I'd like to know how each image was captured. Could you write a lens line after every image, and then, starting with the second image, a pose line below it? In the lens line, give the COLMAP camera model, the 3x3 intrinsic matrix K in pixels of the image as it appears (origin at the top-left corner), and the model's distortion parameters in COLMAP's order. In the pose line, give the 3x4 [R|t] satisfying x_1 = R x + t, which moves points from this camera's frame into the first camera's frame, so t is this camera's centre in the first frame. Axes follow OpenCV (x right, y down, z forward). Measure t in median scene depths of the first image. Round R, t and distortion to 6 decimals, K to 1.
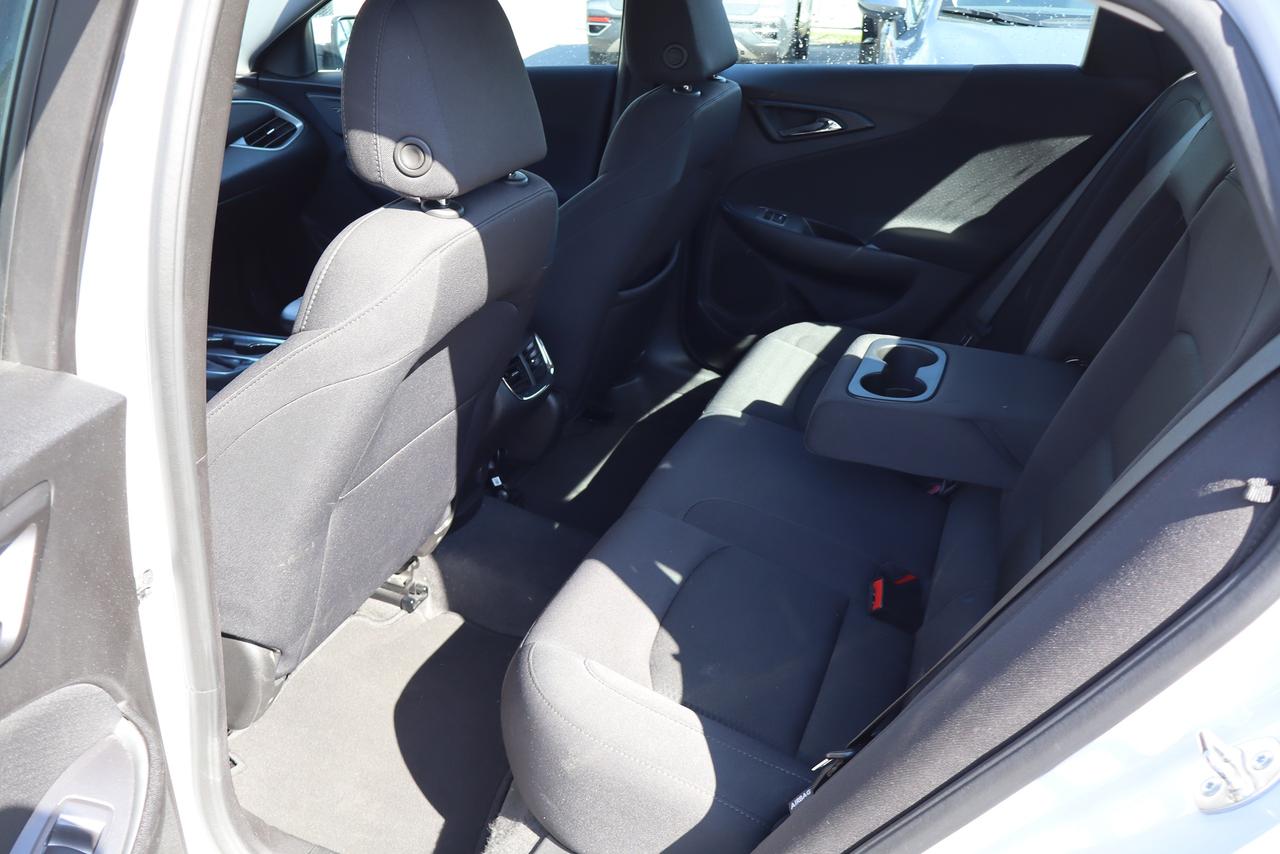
lens RADIAL K [[1098.6, 0, 639.6], [0, 1098.6, 421.0], [0, 0, 1]] dist [0.042587, -0.009882]
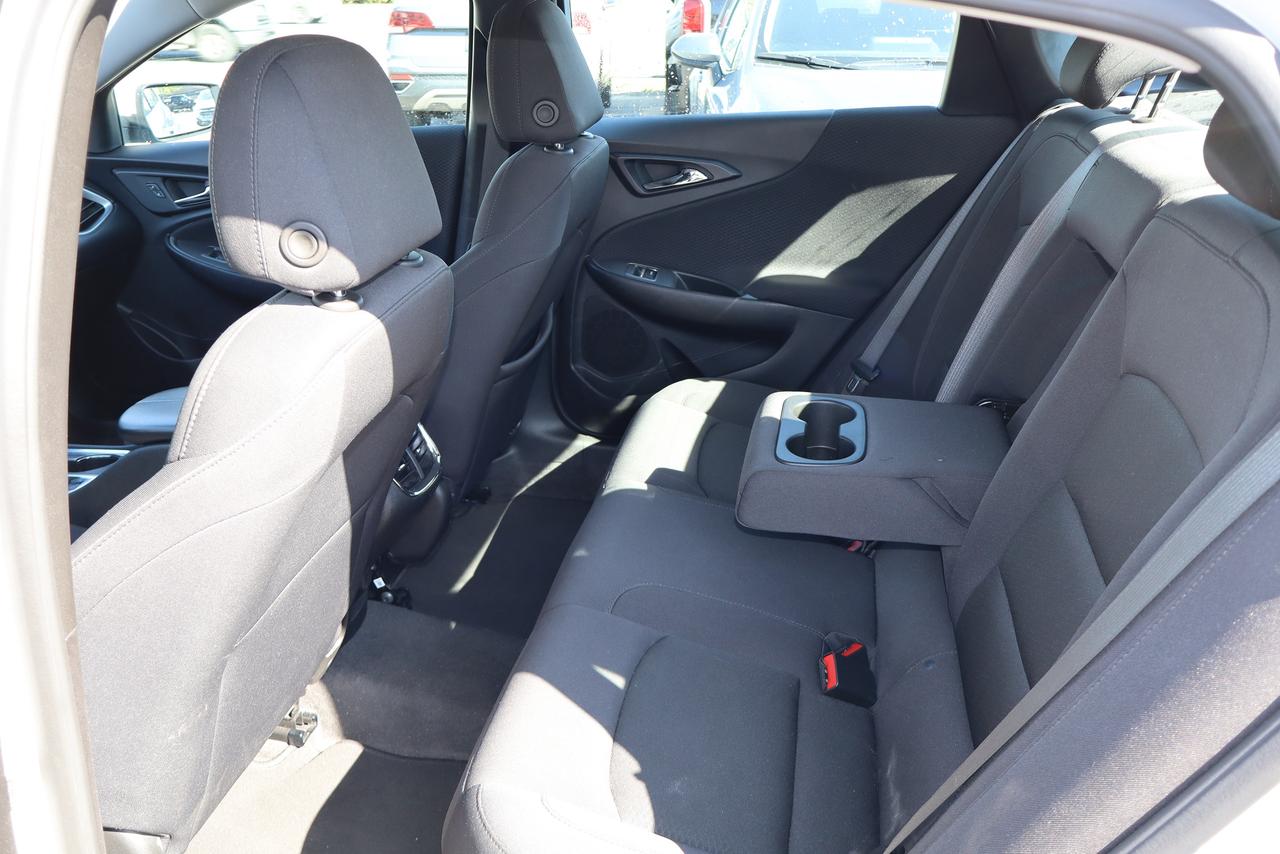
lens RADIAL K [[1098.6, 0, 642.3], [0, 1098.6, 428.4], [0, 0, 1]] dist [0.042587, -0.009882]
pose [[0.983269, -0.088752, 0.159074, -0.063070], [0.094444, 0.995120, -0.028569, -0.031885], [-0.155762, 0.043114, 0.986853, 0.079796]]
